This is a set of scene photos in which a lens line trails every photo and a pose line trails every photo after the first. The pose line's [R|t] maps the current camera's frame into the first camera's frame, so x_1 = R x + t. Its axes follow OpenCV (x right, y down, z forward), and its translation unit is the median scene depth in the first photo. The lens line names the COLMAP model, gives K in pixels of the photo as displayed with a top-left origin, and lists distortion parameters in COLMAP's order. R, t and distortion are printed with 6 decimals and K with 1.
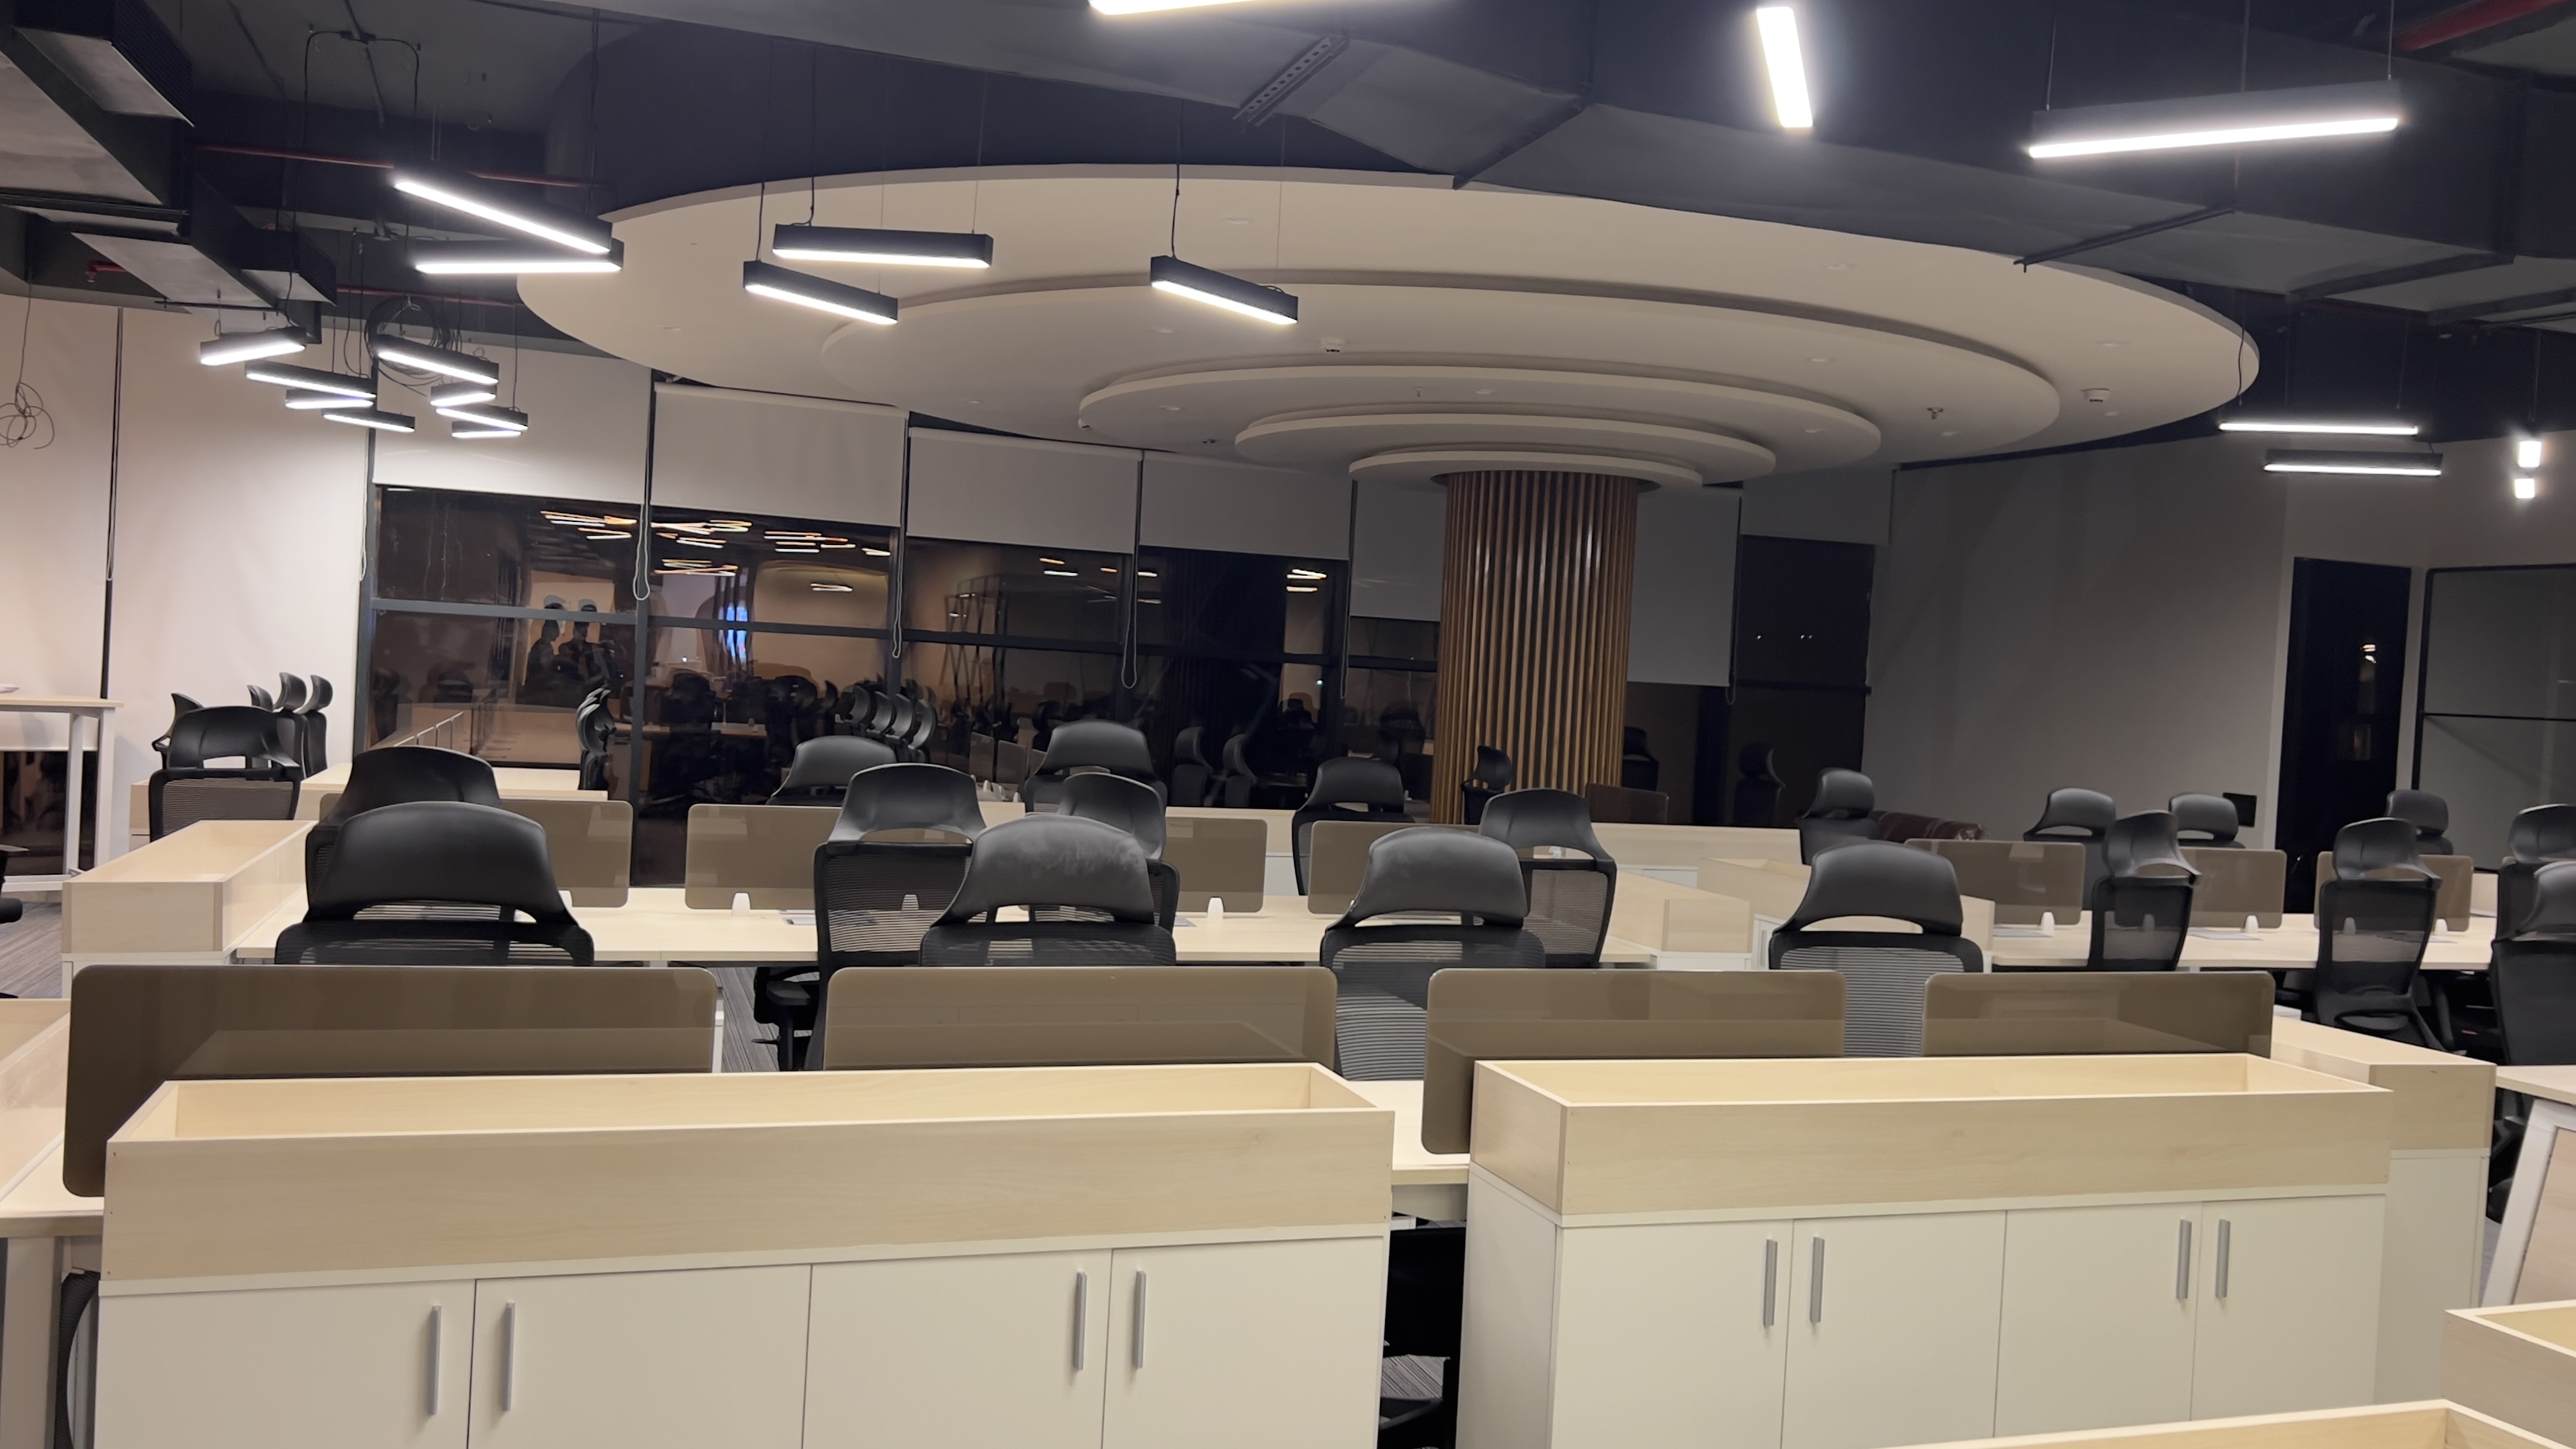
lens RADIAL K [[1965.2, 0, 1287.7], [0, 1965.2, 713.0], [0, 0, 1]] dist [0.051239, -0.045496]
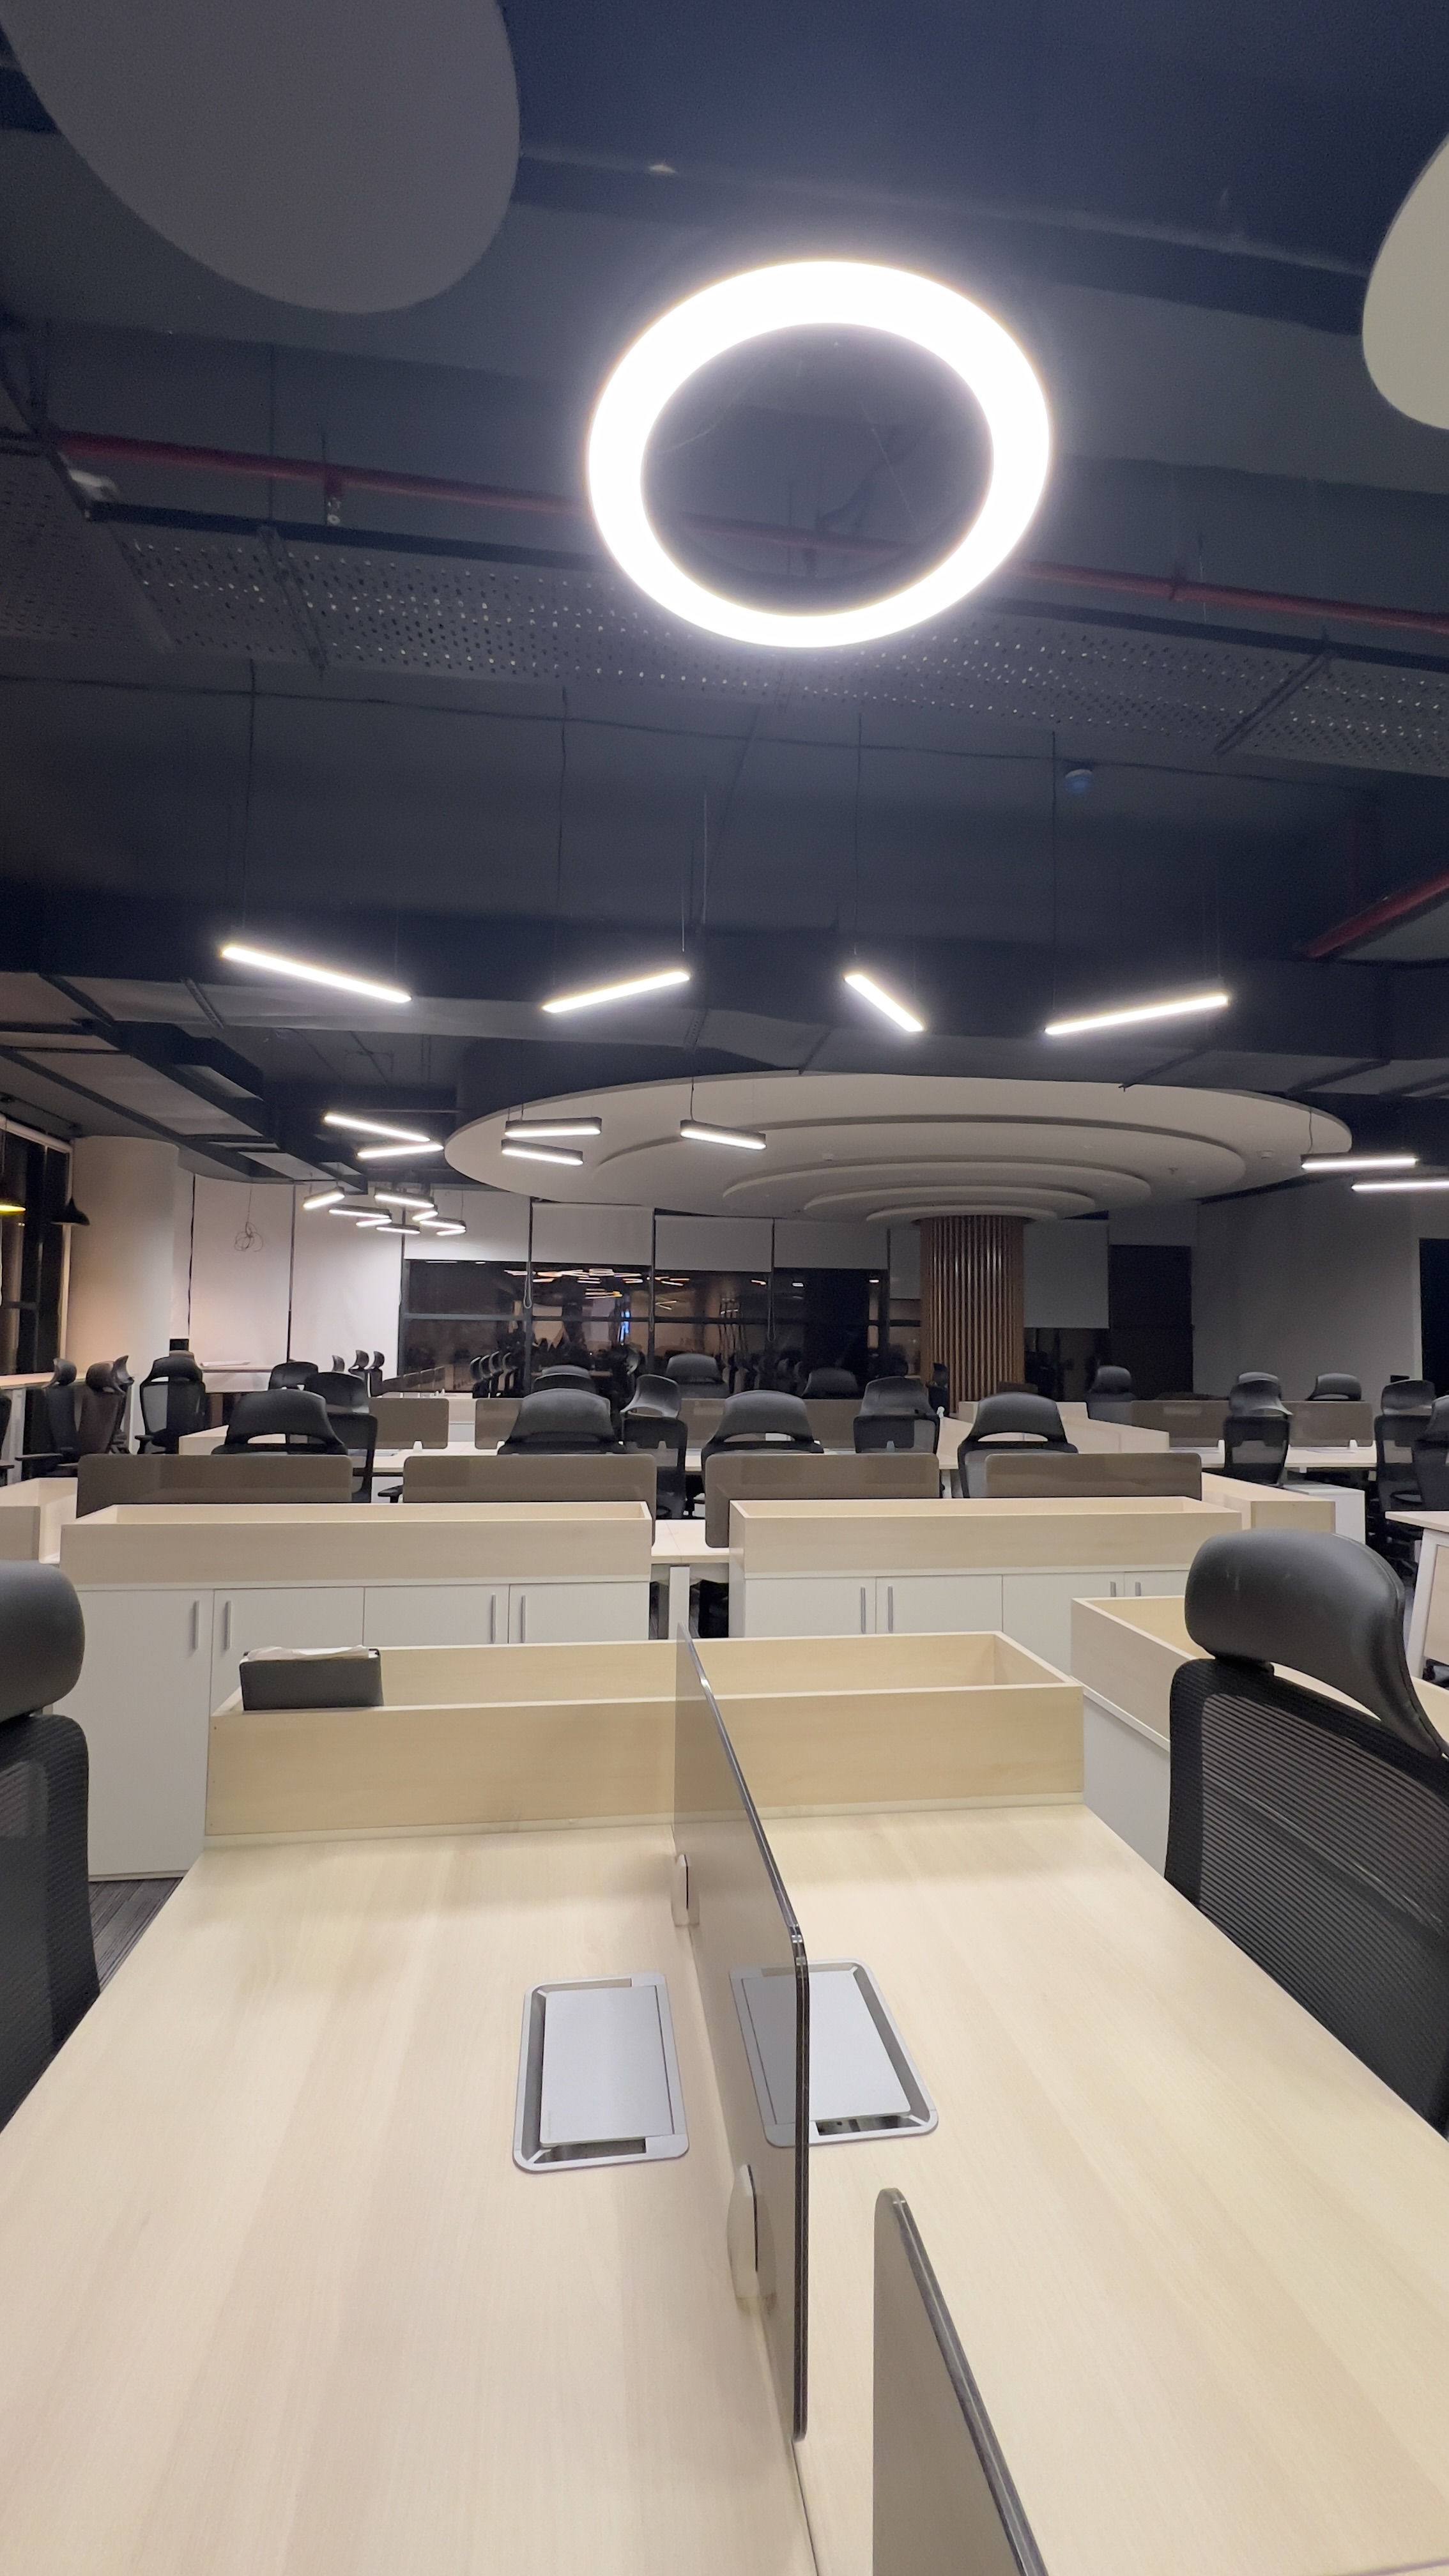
lens RADIAL K [[1045.5, 0, 730.5], [0, 1045.5, 1284.4], [0, 0, 1]] dist [0.000988, 0.000340]
pose [[0.979690, -0.052306, -0.193578, 0.104851], [0.037518, 0.996146, -0.079285, 0.014061], [0.196979, 0.070412, 0.977876, -0.018681]]
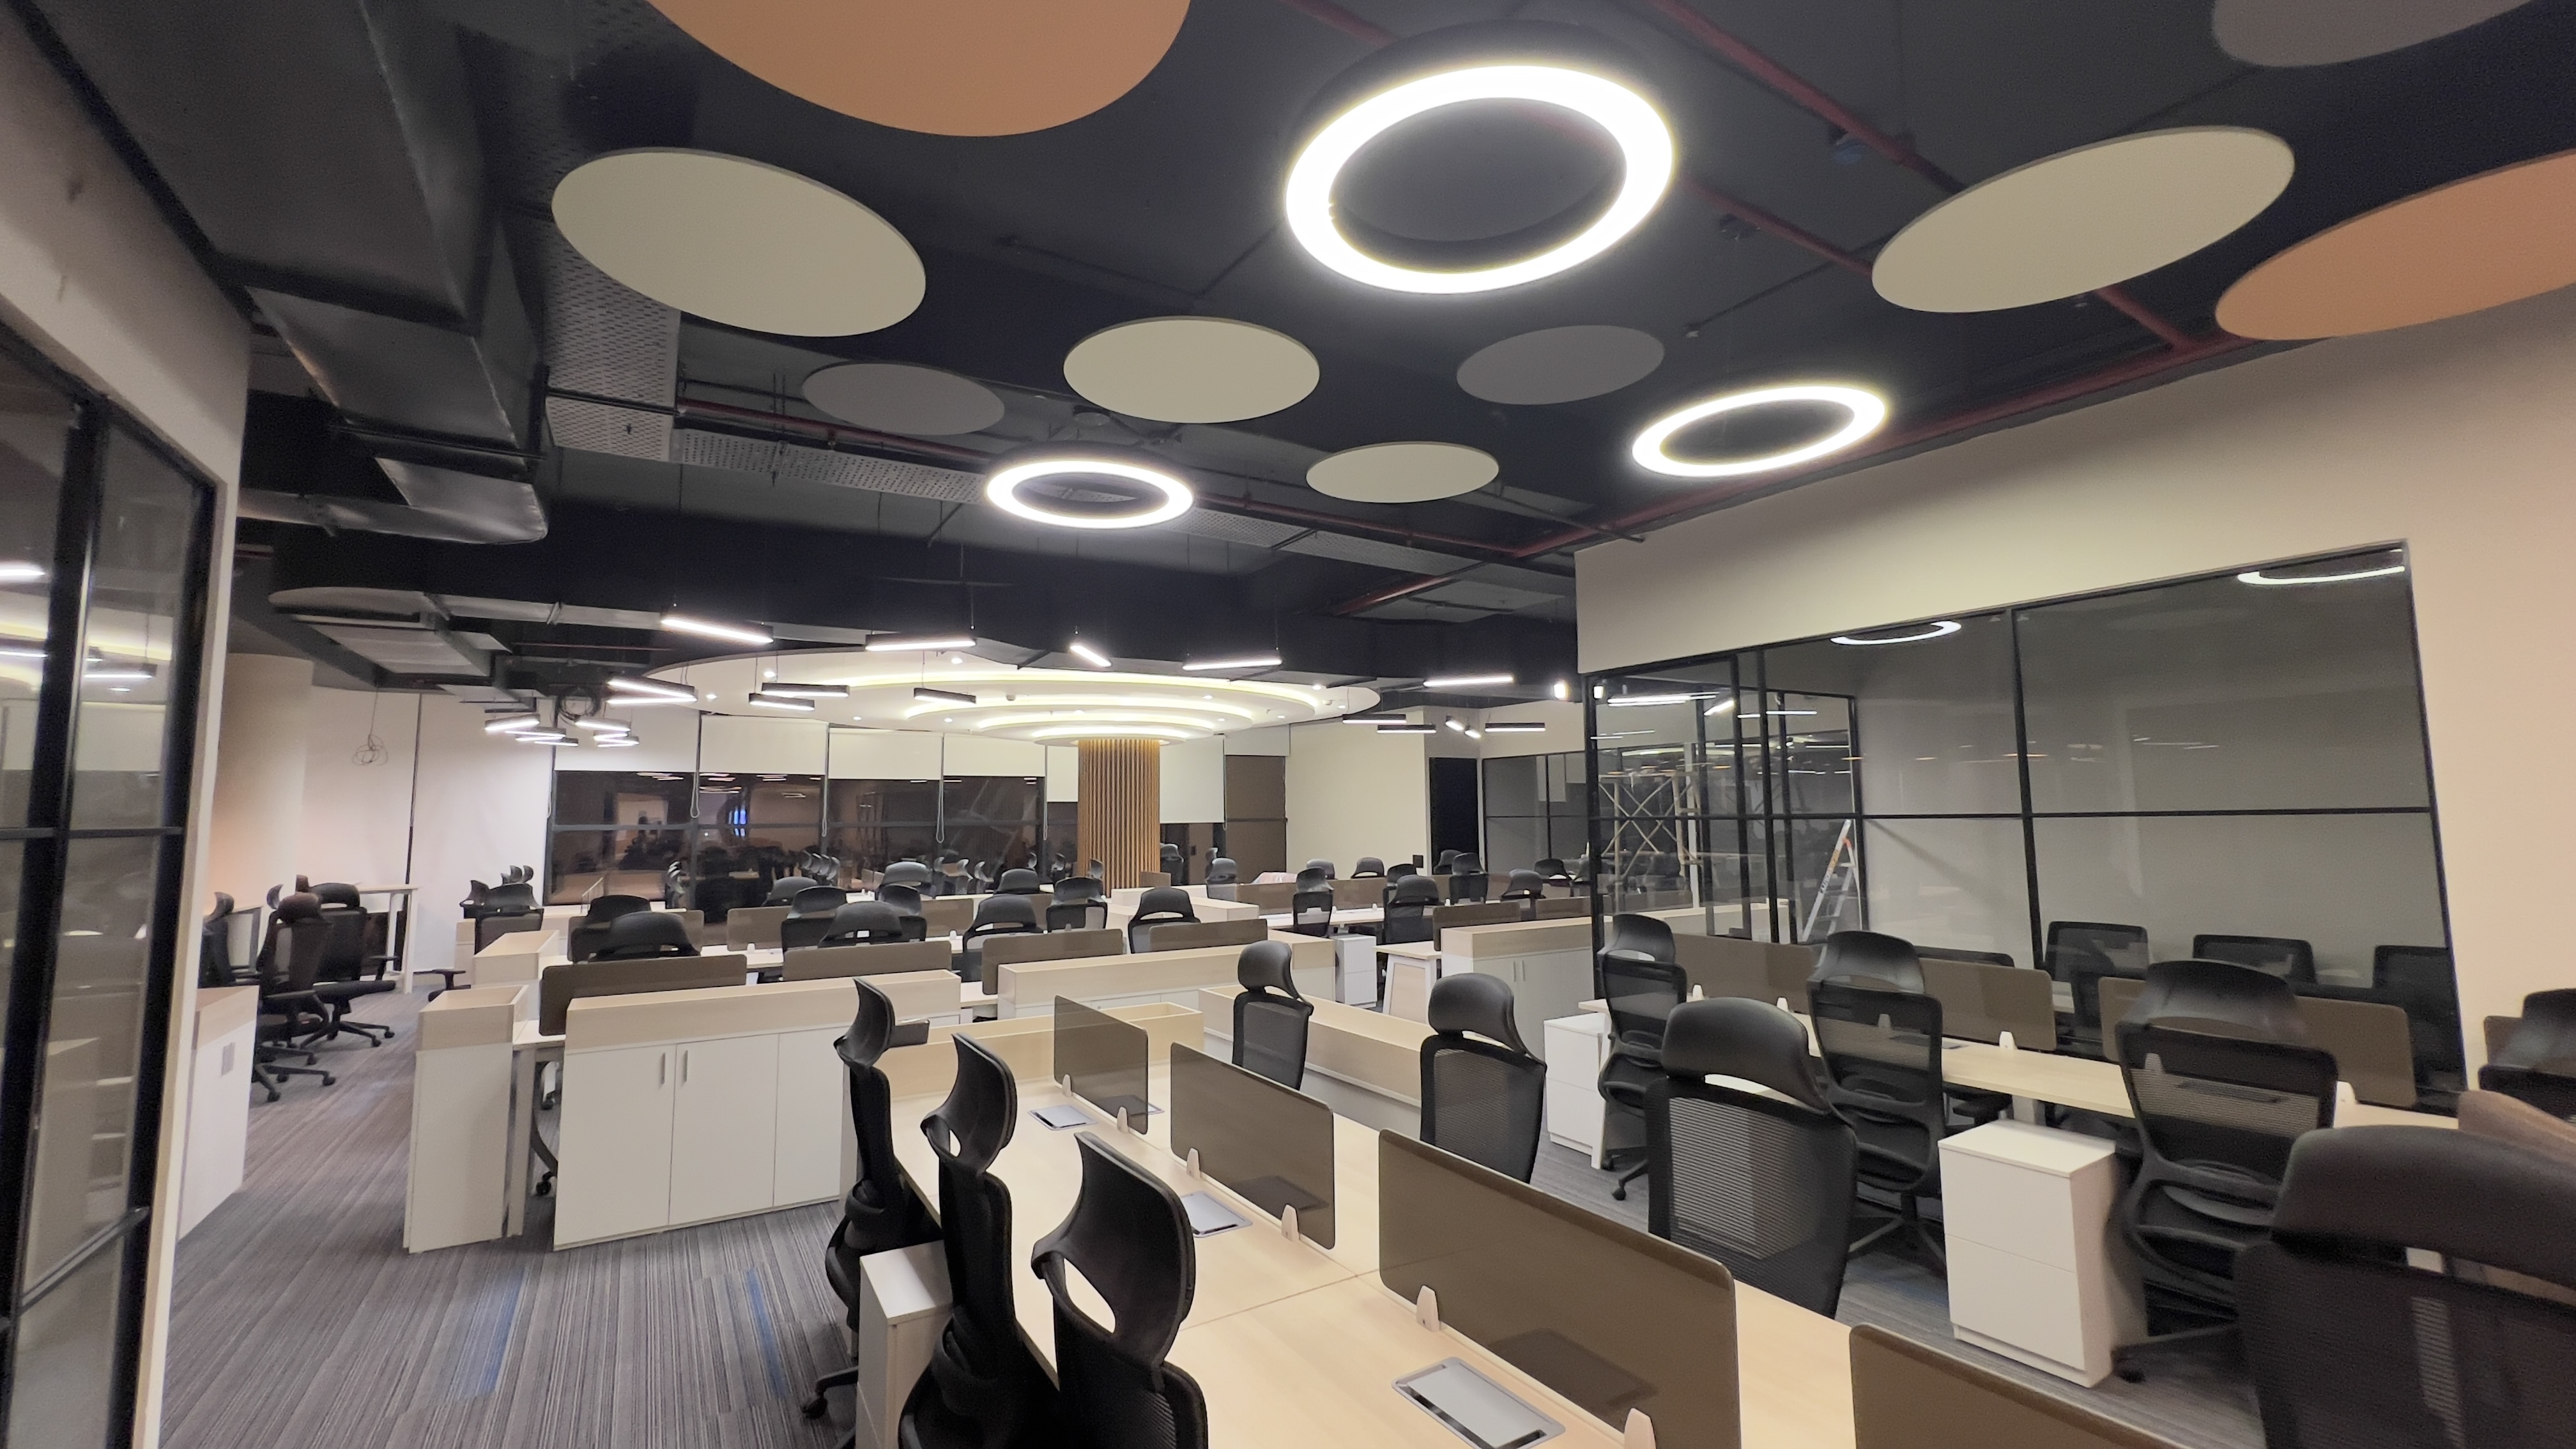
lens RADIAL K [[1045.5, 0, 1302.6], [0, 1045.5, 709.0], [0, 0, 1]] dist [0.000988, 0.000340]
pose [[0.973646, -0.041669, 0.224226, 0.072172], [0.067471, 0.991785, -0.108670, -0.007874], [-0.217856, 0.120935, 0.968459, -0.284241]]
